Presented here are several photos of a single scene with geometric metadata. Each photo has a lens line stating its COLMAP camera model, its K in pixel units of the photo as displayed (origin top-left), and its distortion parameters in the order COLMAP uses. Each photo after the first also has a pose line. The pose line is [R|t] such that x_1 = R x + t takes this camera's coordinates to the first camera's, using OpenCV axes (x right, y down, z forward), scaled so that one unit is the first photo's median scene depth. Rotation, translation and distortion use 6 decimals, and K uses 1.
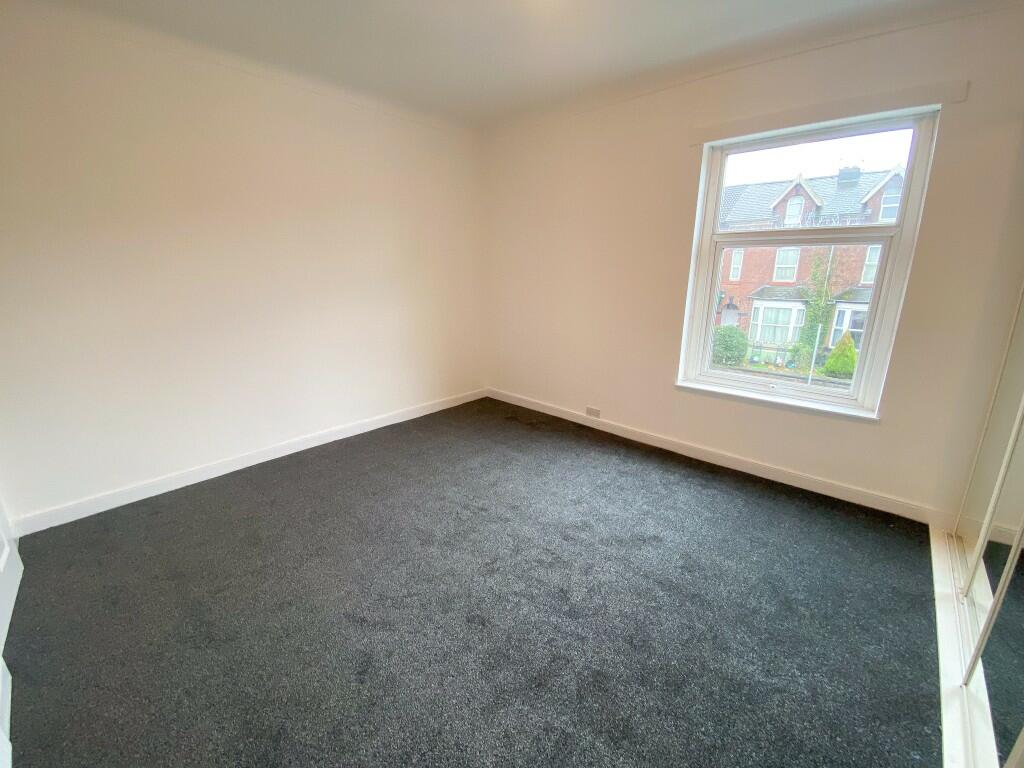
lens RADIAL K [[414.5, 0, 512.6], [0, 414.5, 383.2], [0, 0, 1]] dist [0.055076, -0.036840]
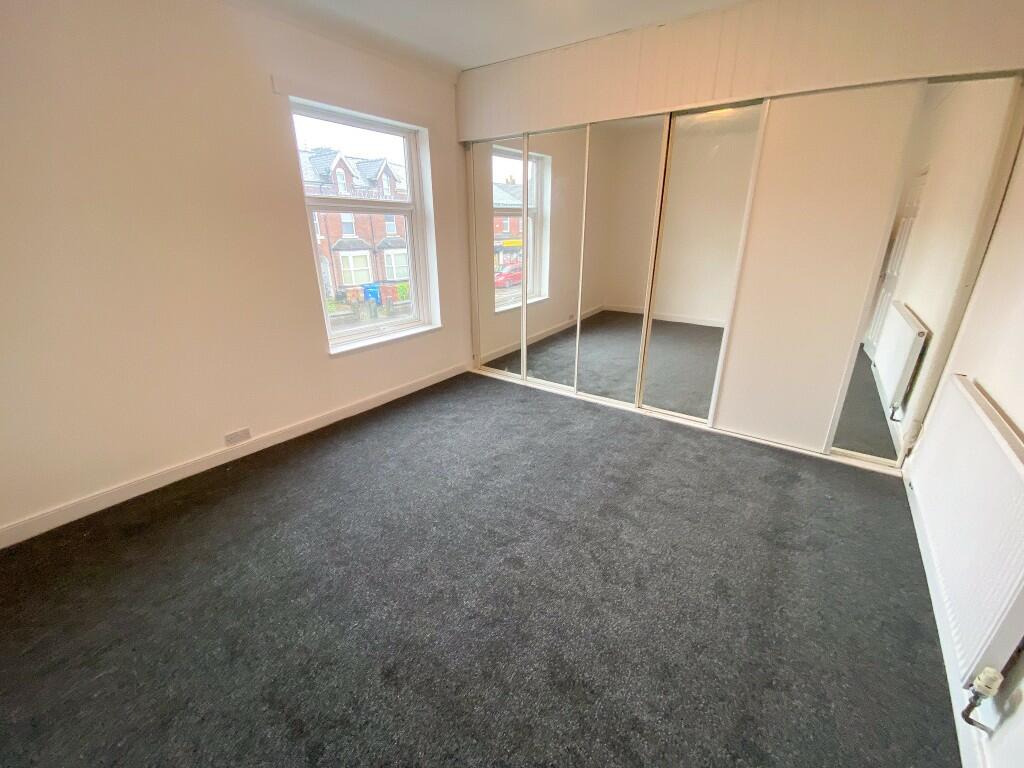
lens RADIAL K [[414.5, 0, 512.6], [0, 414.5, 383.2], [0, 0, 1]] dist [0.055076, -0.036840]
pose [[-0.117844, -0.329567, 0.936749, -0.669132], [0.274733, 0.895681, 0.349681, -0.178533], [-0.954272, 0.298564, -0.015008, 0.705005]]
